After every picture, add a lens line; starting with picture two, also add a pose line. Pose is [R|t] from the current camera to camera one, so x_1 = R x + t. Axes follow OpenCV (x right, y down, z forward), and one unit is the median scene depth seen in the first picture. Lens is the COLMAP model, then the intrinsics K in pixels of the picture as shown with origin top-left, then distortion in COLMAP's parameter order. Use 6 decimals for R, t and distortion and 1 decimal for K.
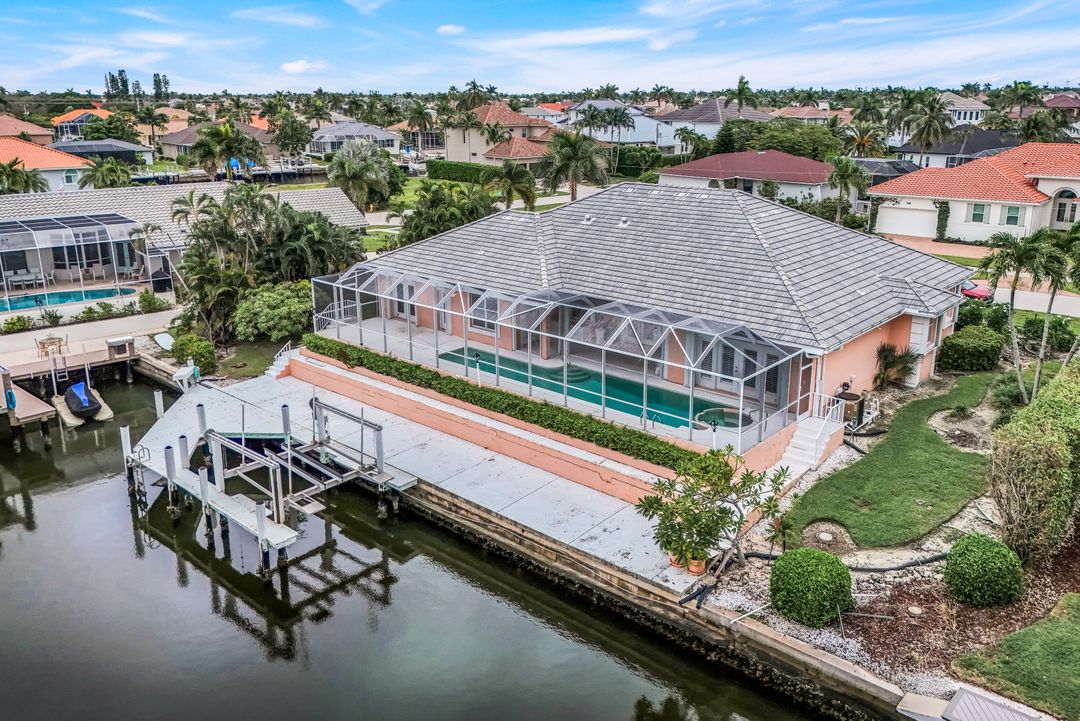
lens RADIAL K [[814.1, 0, 540.0], [0, 814.1, 360.5], [0, 0, 1]] dist [0.001462, -0.002438]
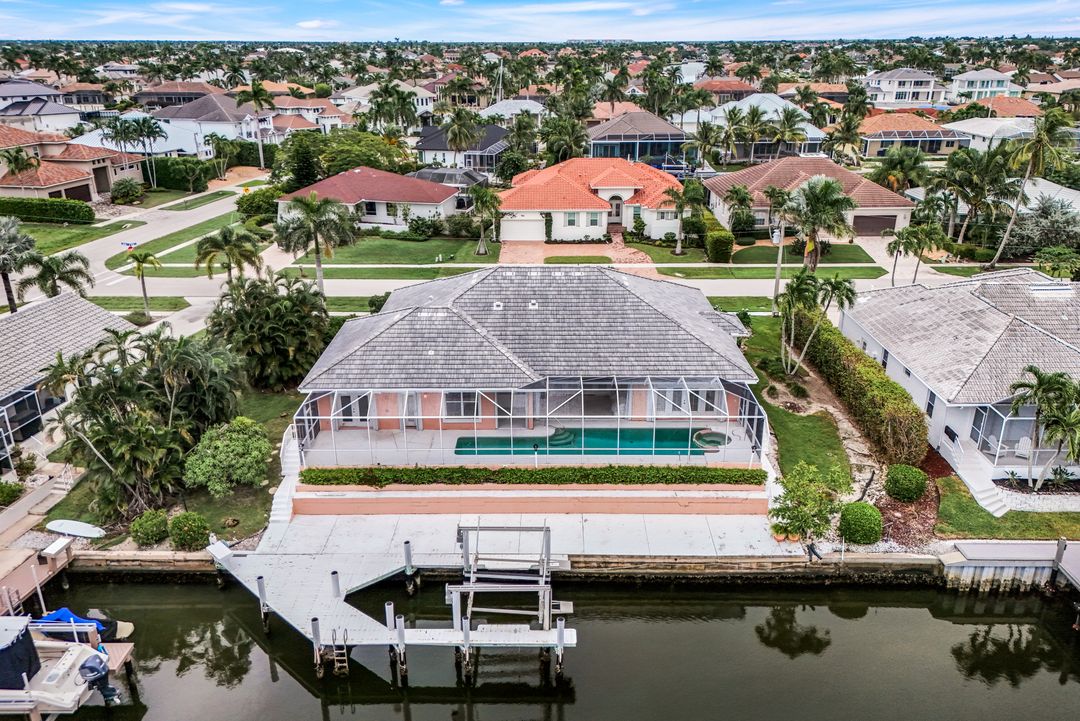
lens RADIAL K [[814.1, 0, 540.0], [0, 814.1, 360.5], [0, 0, 1]] dist [0.001462, -0.002438]
pose [[0.738936, -0.228213, 0.633950, -0.891572], [0.188872, 0.973327, 0.130234, -0.314194], [-0.646762, 0.023501, 0.762329, 0.055090]]
